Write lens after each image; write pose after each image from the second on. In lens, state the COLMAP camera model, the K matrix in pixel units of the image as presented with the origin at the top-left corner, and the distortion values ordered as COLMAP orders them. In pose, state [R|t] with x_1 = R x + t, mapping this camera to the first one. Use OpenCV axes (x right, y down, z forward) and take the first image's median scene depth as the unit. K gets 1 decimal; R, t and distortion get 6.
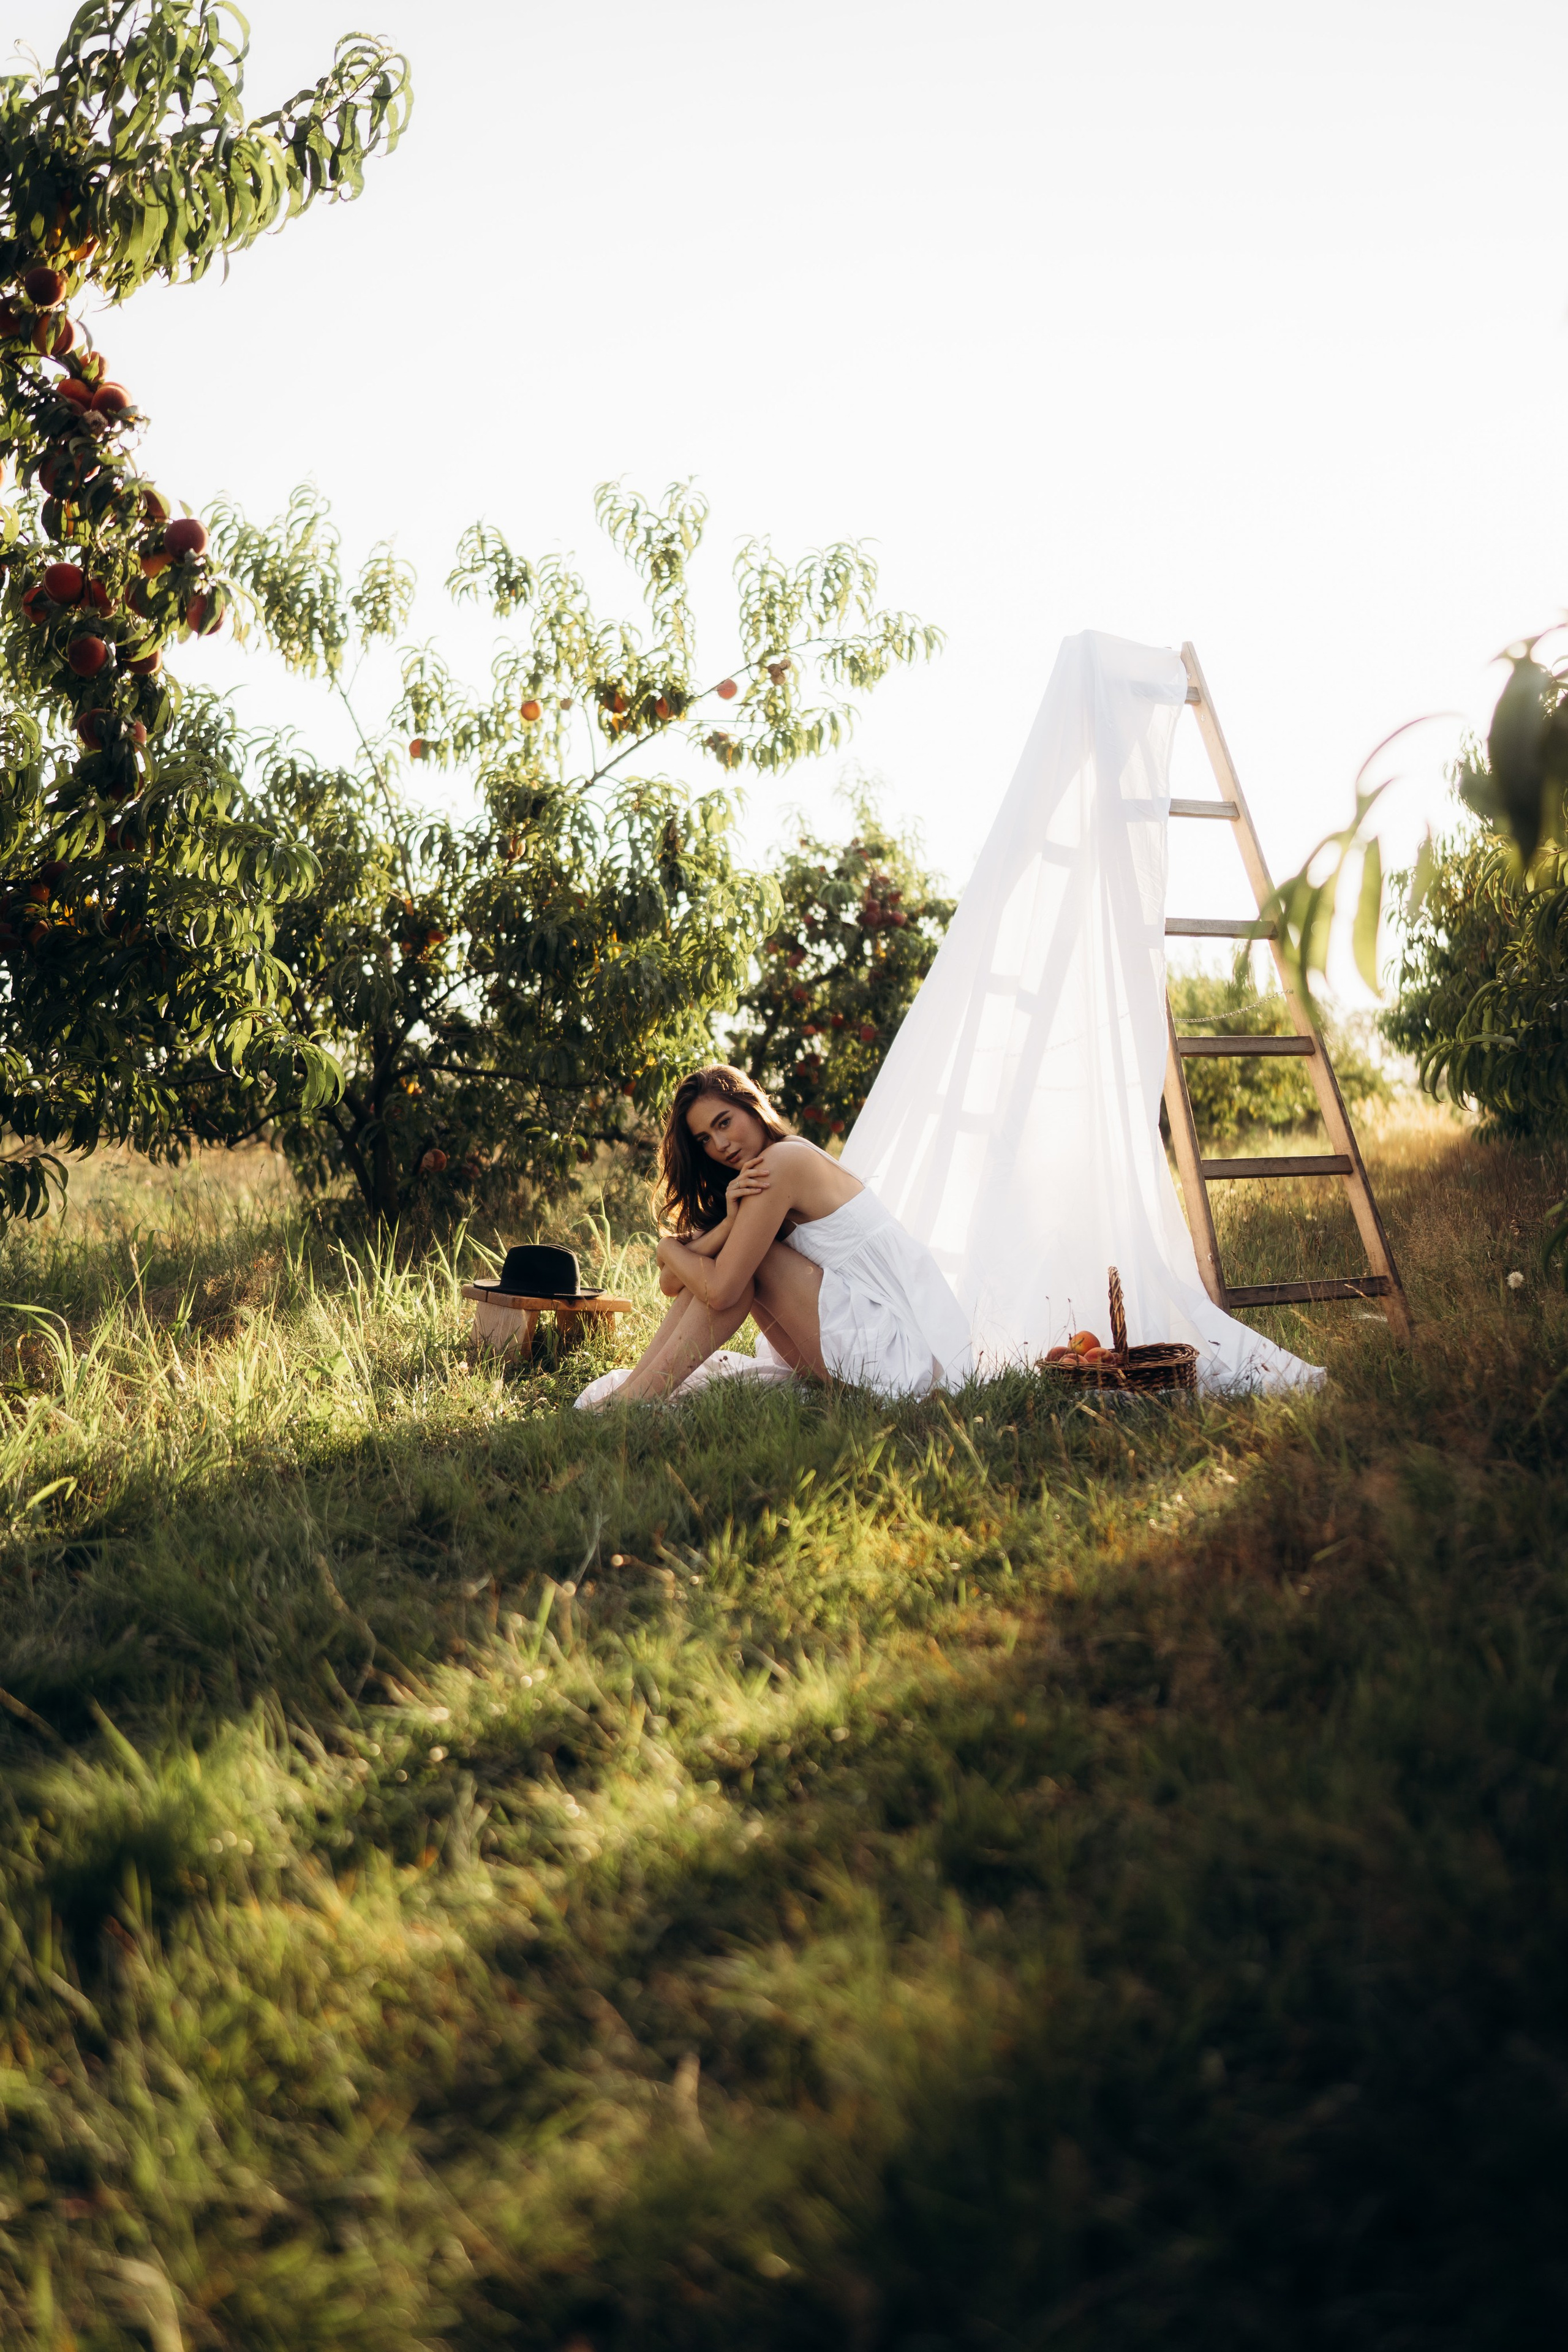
lens RADIAL K [[2240.5, 0, 781.3], [0, 2240.5, 1188.3], [0, 0, 1]] dist [-0.014896, 0.000000]
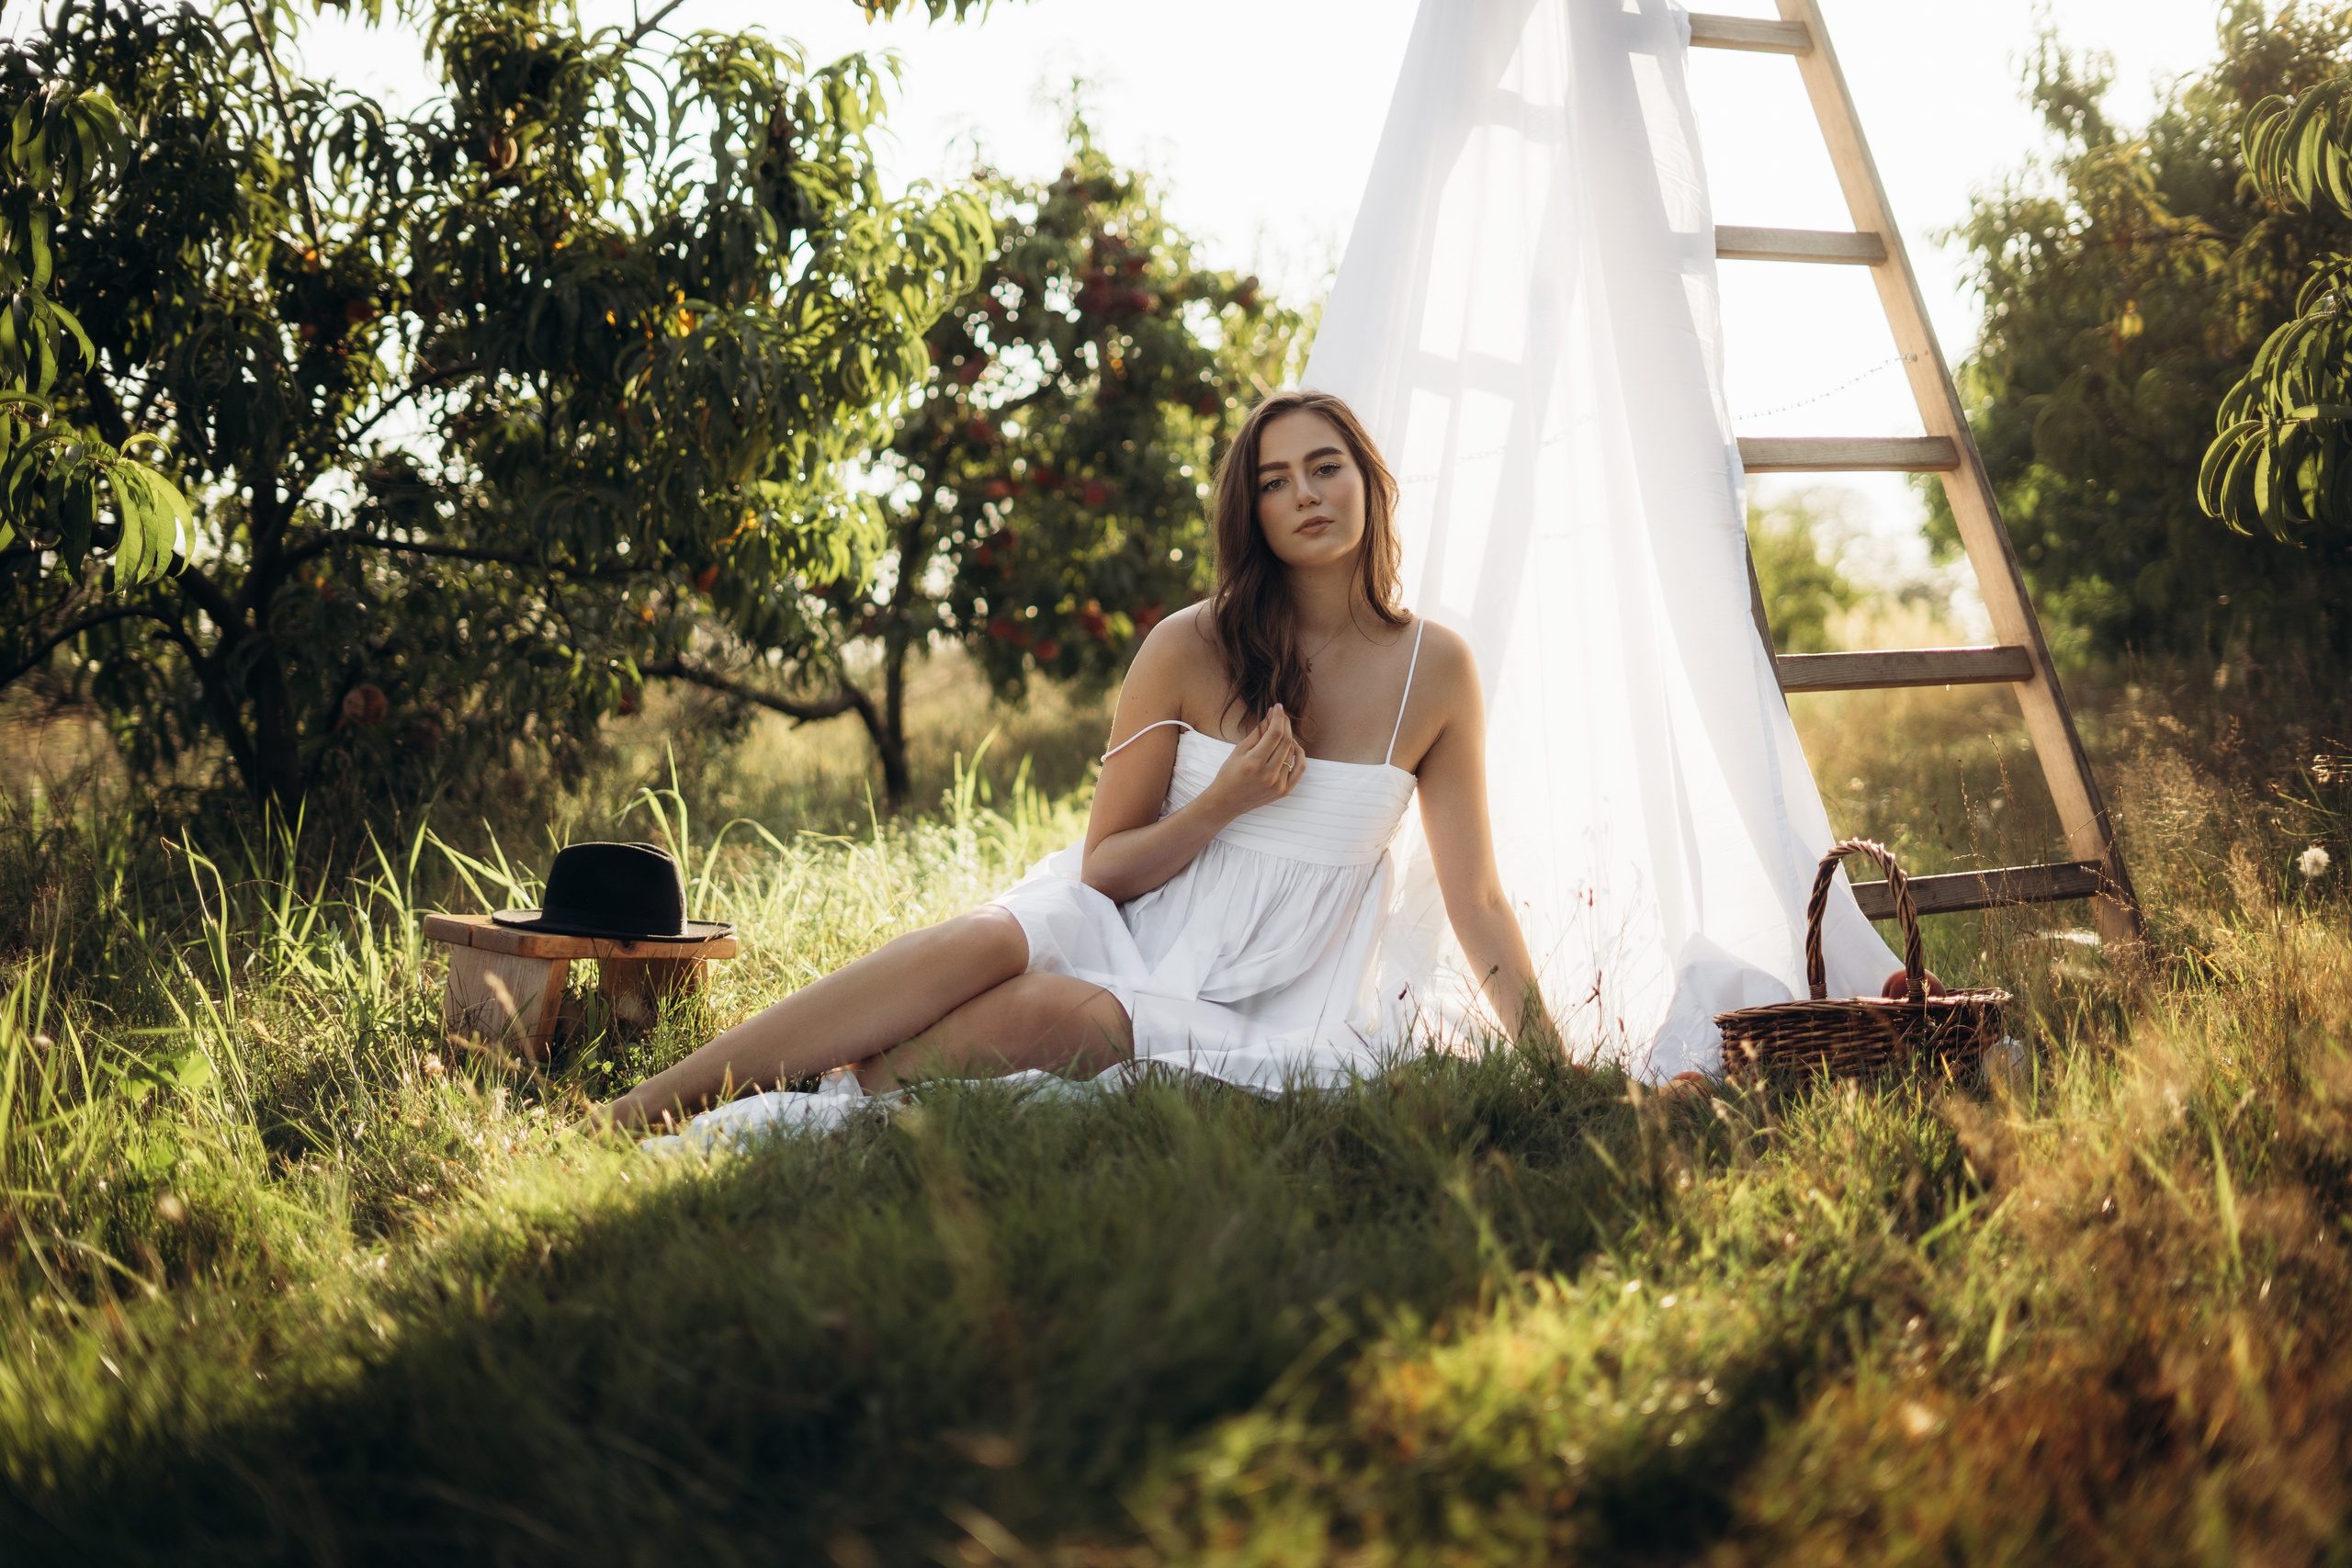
lens RADIAL K [[3480.6, 0, 1187.2], [0, 3480.6, 743.4], [0, 0, 1]] dist [0.035350, 0.000000]
pose [[0.996671, -0.019002, 0.079282, -0.024592], [0.019762, 0.999766, -0.008813, 0.012353], [-0.079096, 0.010350, 0.996813, 0.142698]]
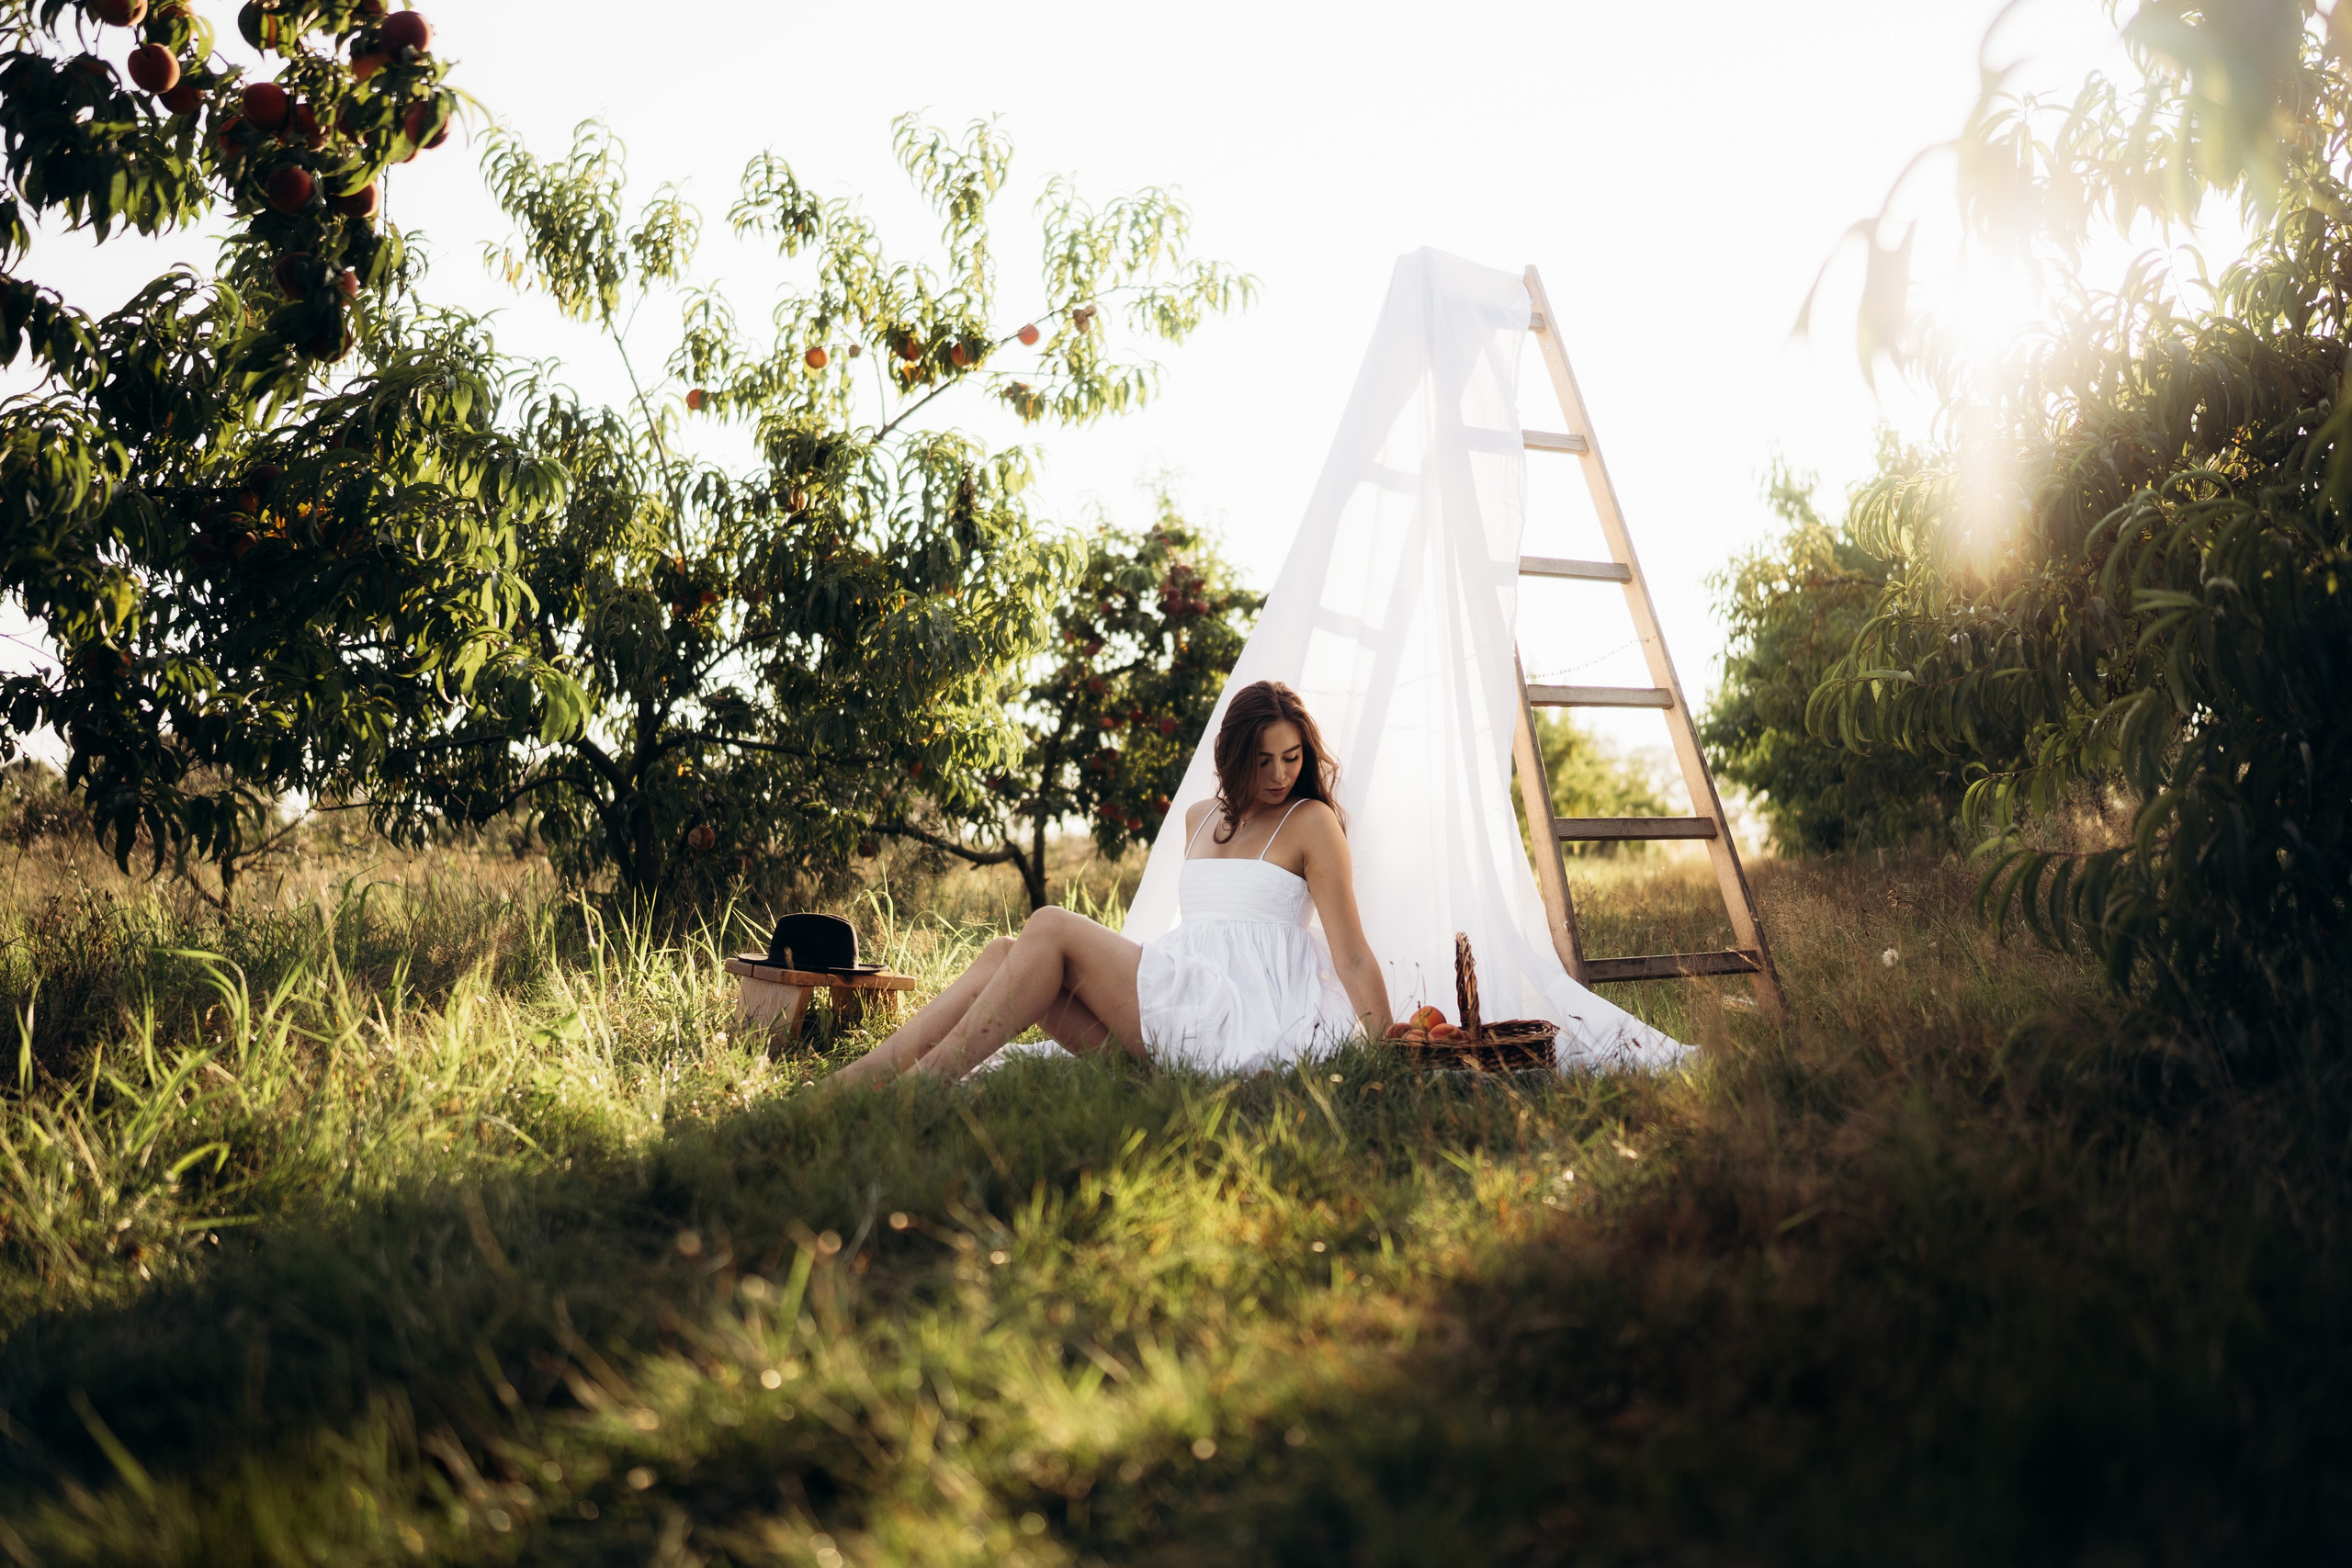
lens RADIAL K [[2240.2, 0, 1186.9], [0, 2240.2, 775.5], [0, 0, 1]] dist [-0.014896, 0.000000]
pose [[0.998525, 0.010701, 0.053223, -0.007757], [-0.007196, 0.997820, -0.065608, 0.028205], [-0.053809, 0.065128, 0.996425, 0.101415]]
